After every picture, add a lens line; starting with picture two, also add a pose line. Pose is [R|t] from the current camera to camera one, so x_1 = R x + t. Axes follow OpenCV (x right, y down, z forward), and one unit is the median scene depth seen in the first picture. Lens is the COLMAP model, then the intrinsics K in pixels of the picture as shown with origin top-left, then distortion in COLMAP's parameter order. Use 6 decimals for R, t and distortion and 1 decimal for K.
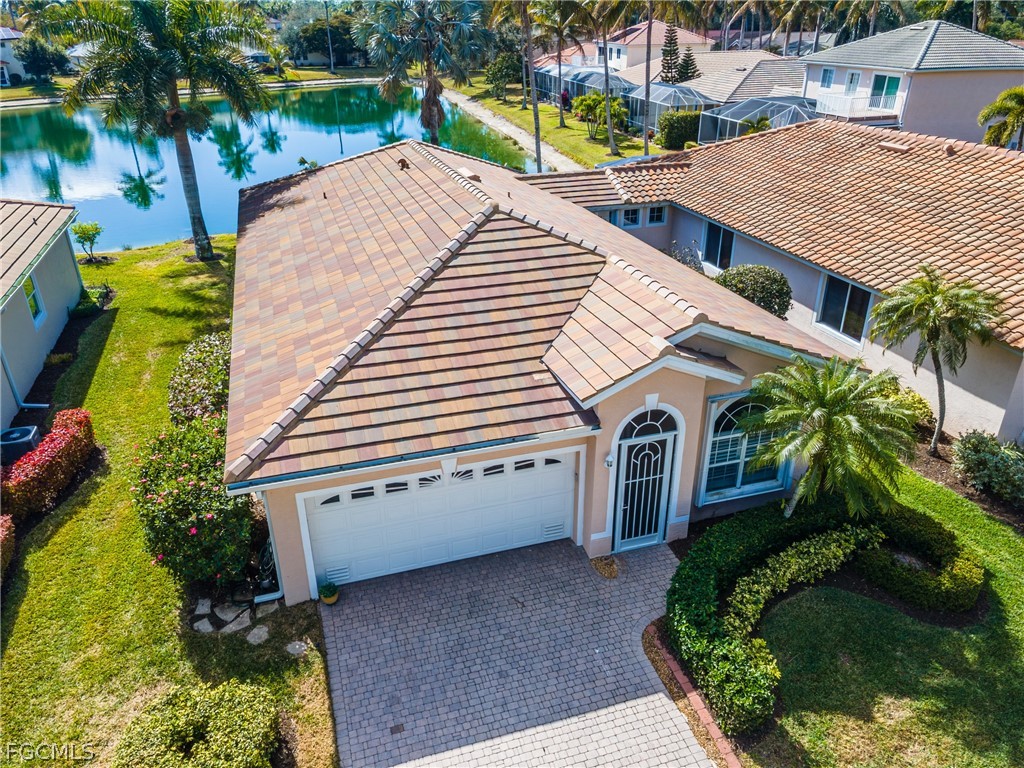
lens RADIAL K [[754.5, 0, 512.0], [0, 754.5, 384.0], [0, 0, 1]] dist [0.046458, -0.003193]
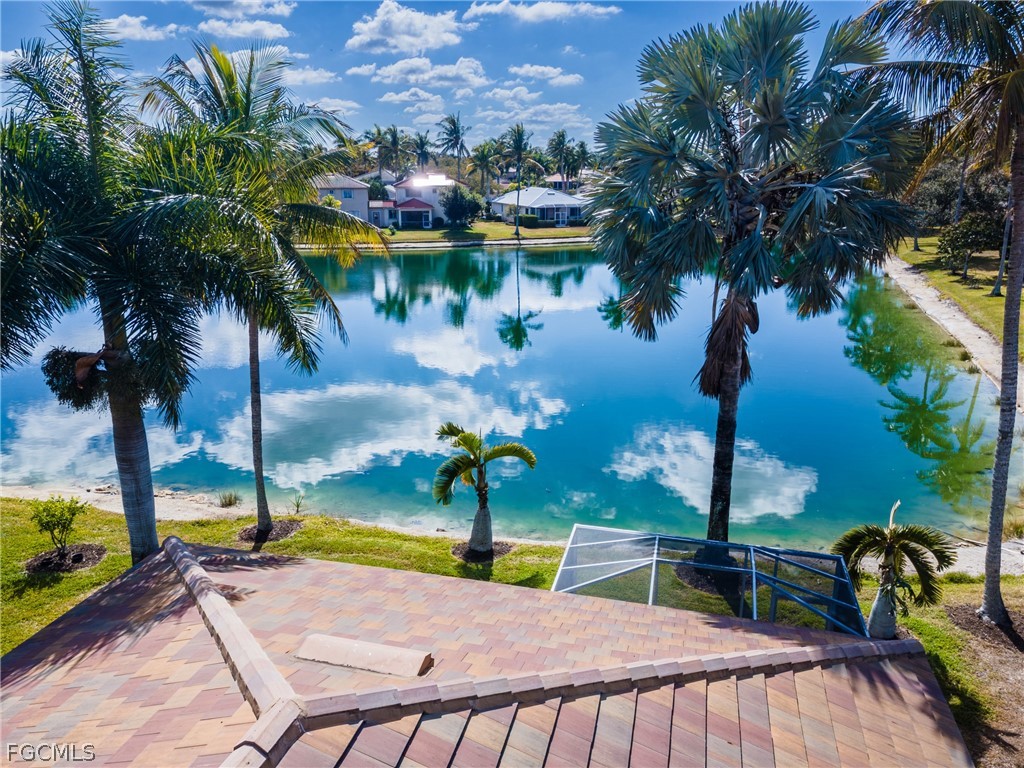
lens RADIAL K [[754.5, 0, 512.0], [0, 754.5, 384.0], [0, 0, 1]] dist [0.046458, -0.003193]
pose [[0.851320, 0.153757, -0.501611, 0.034197], [-0.234322, 0.966865, -0.101315, -0.741976], [0.469412, 0.203790, 0.859140, 1.511490]]
